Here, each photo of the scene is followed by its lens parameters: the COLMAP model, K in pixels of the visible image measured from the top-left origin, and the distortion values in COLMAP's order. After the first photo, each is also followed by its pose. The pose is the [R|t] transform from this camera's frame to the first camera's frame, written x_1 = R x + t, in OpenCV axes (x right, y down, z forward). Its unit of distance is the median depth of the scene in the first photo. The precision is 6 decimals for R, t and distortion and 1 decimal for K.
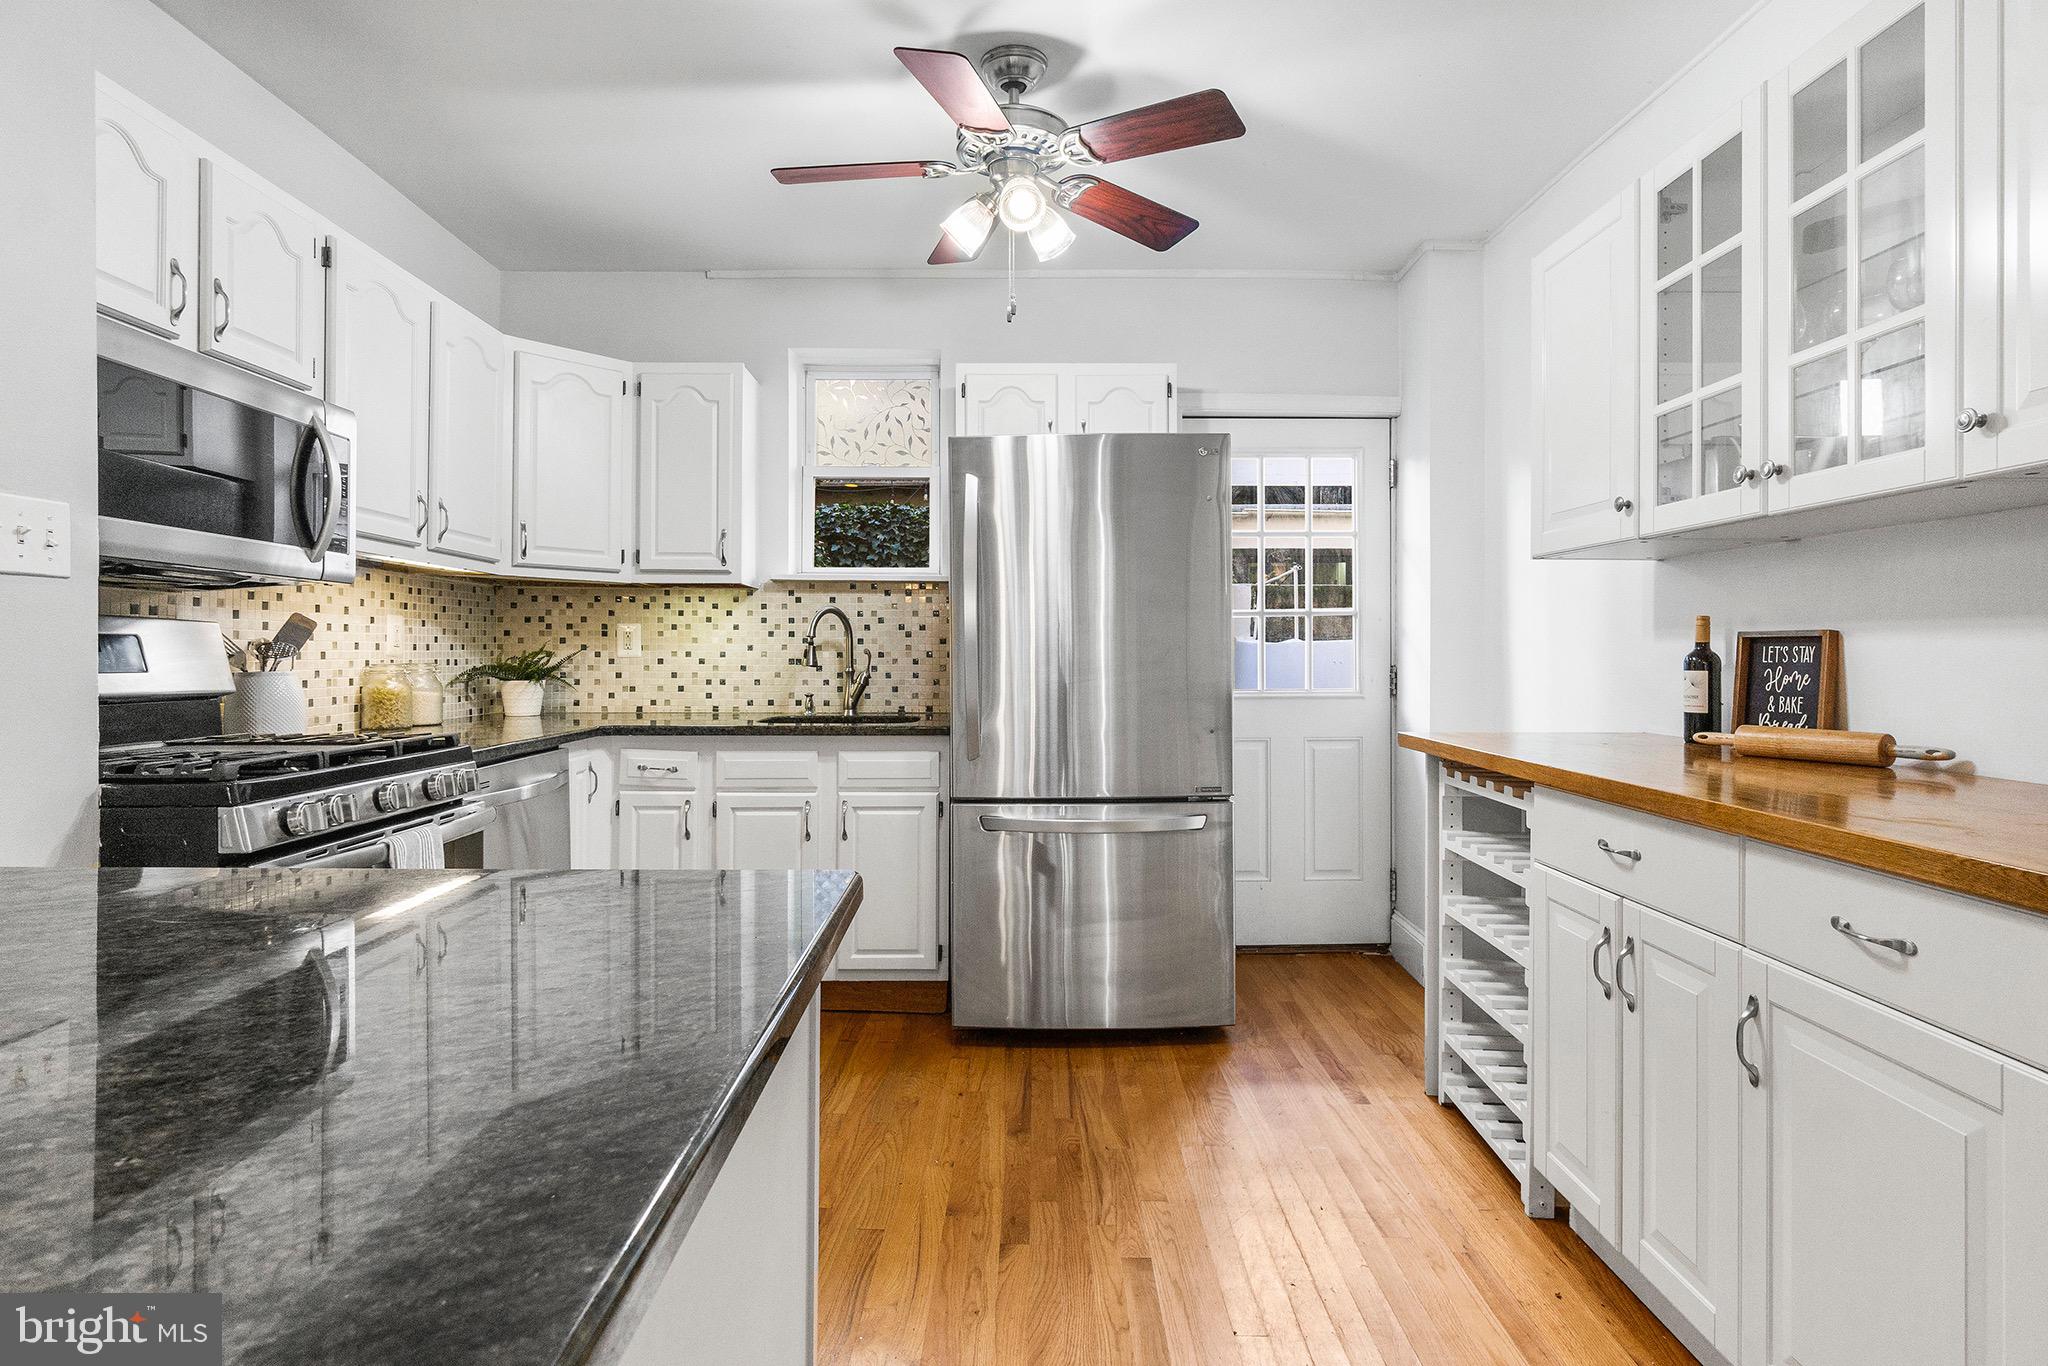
lens RADIAL K [[1068.7, 0, 1018.4], [0, 1068.7, 650.4], [0, 0, 1]] dist [0.000393, 0.000693]
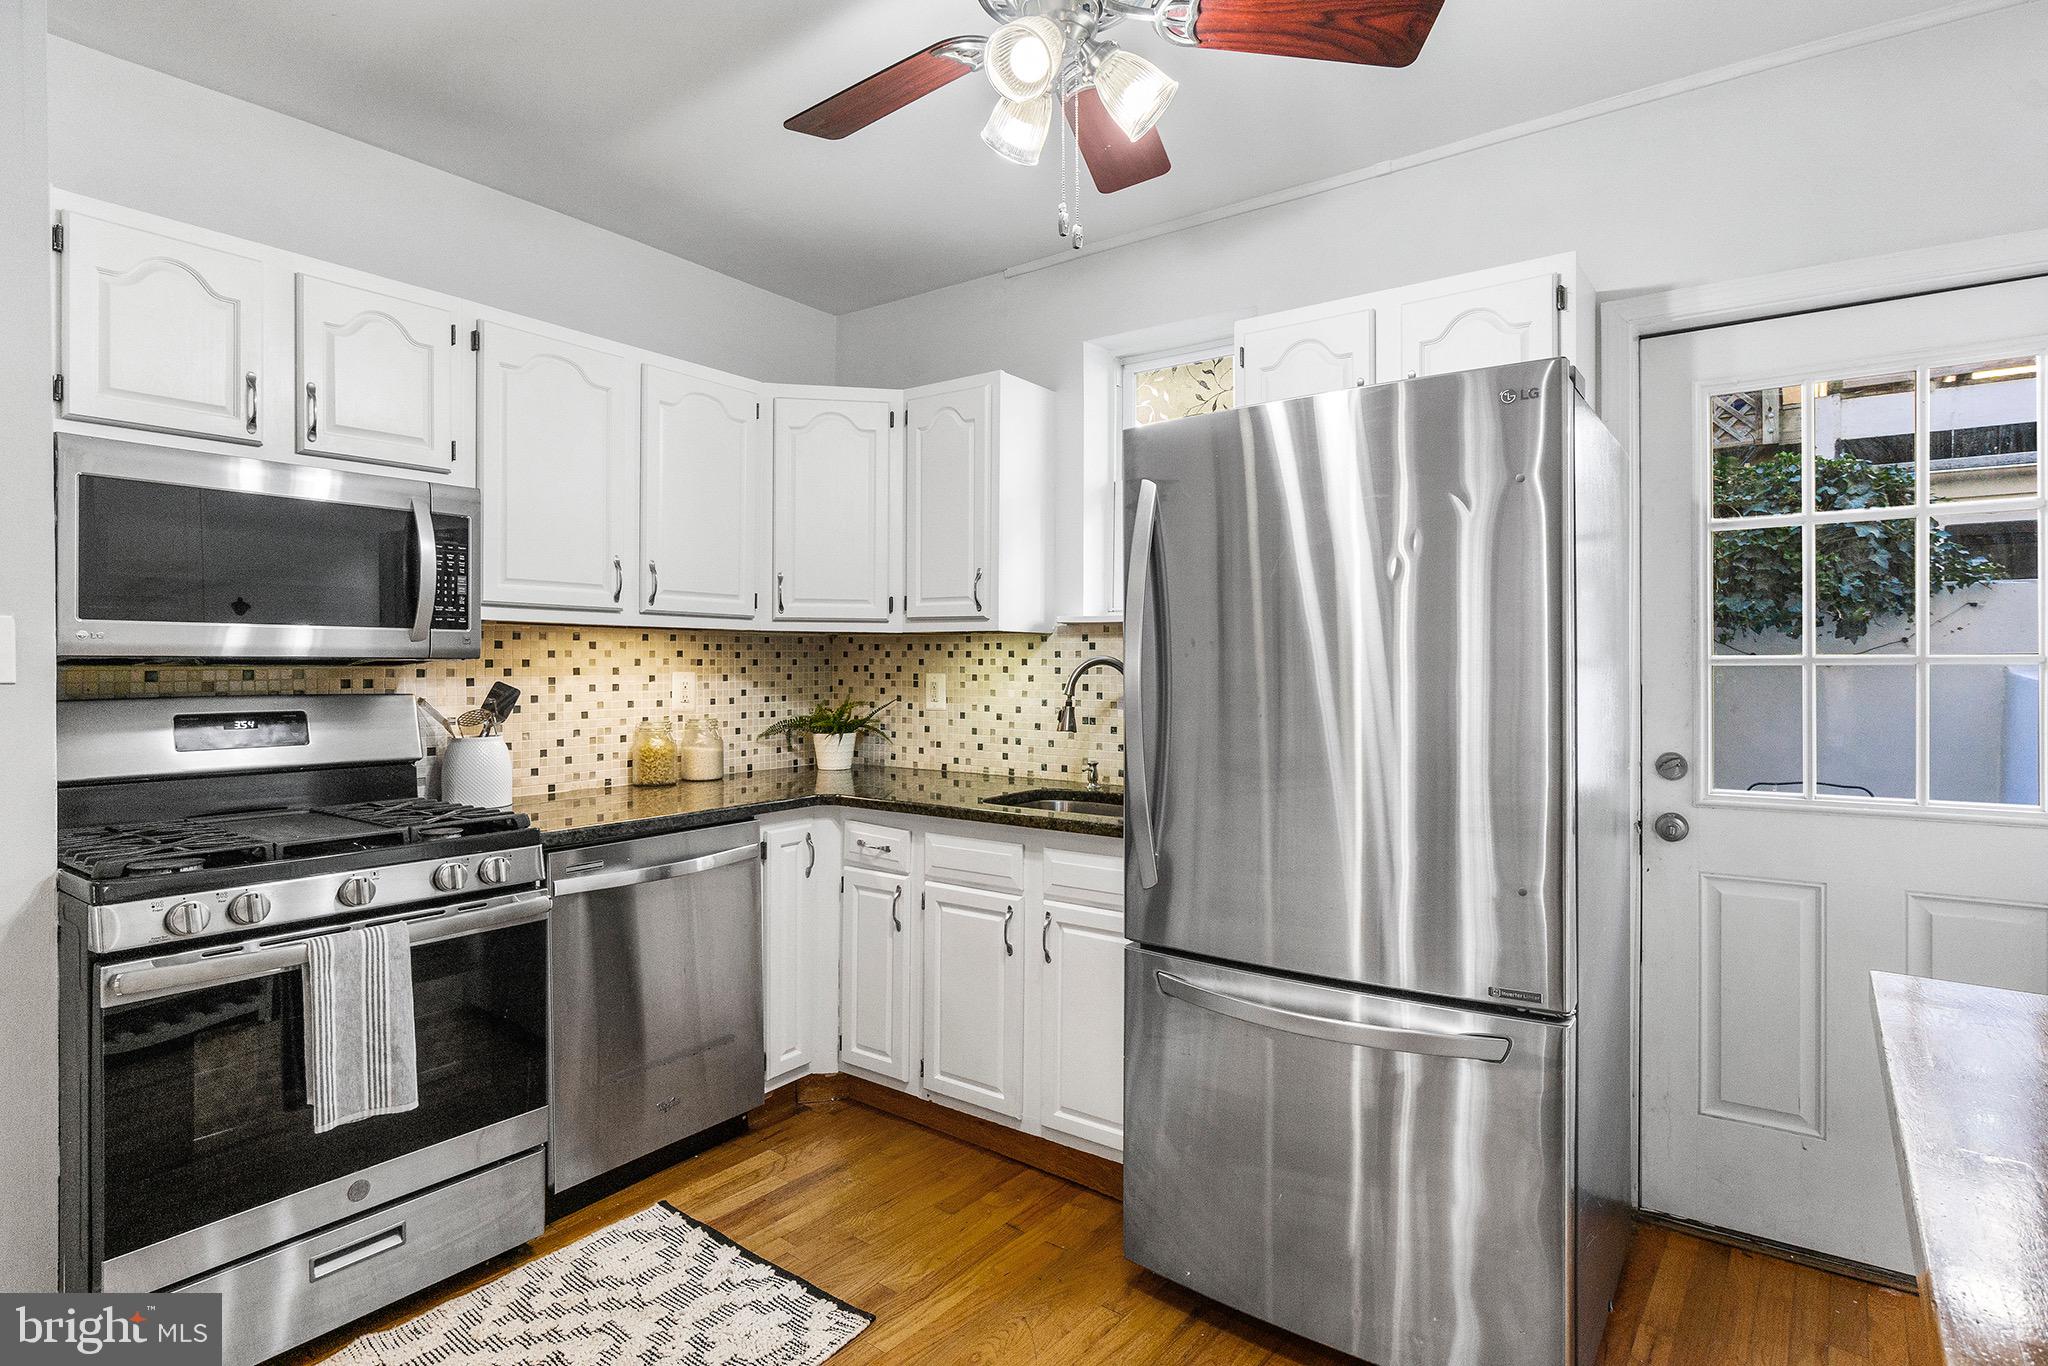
lens RADIAL K [[1062.8, 0, 1011.4], [0, 1062.8, 668.0], [0, 0, 1]] dist [-0.003500, -0.000993]
pose [[0.793447, 0.004881, -0.608620, 0.247081], [0.001153, 0.999954, 0.009522, -0.038798], [0.608639, -0.008257, 0.793405, 0.316913]]
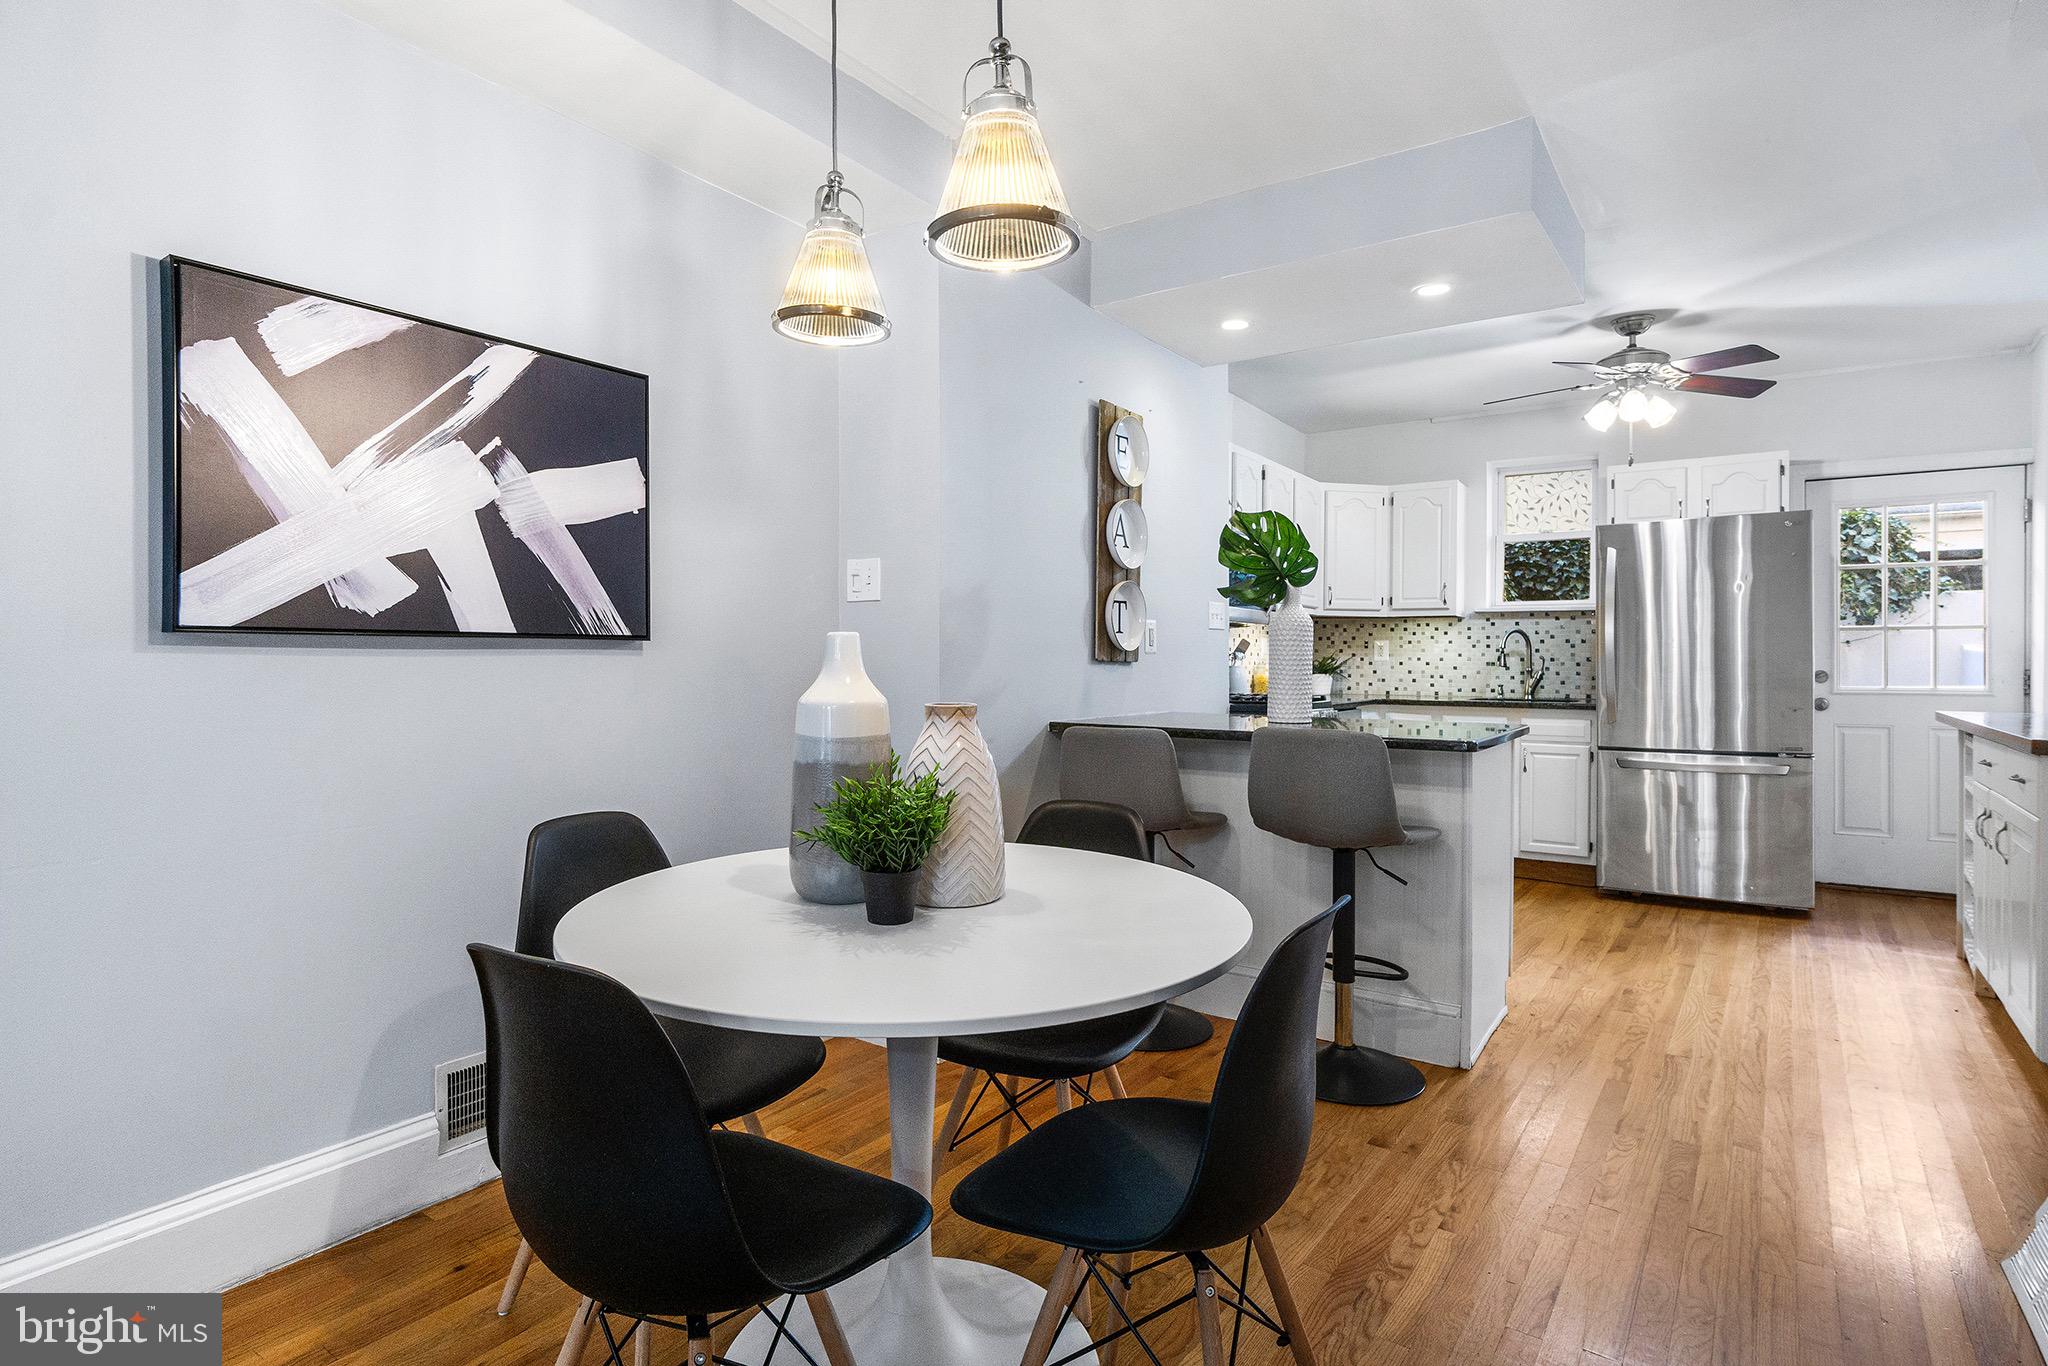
lens RADIAL K [[1093.8, 0, 994.5], [0, 1093.8, 663.8], [0, 0, 1]] dist [0.003780, 0.000568]
pose [[0.816922, 0.003821, -0.576736, 0.120575], [-0.002461, 0.999992, 0.003139, 0.007036], [0.576743, -0.001145, 0.816925, -0.722048]]
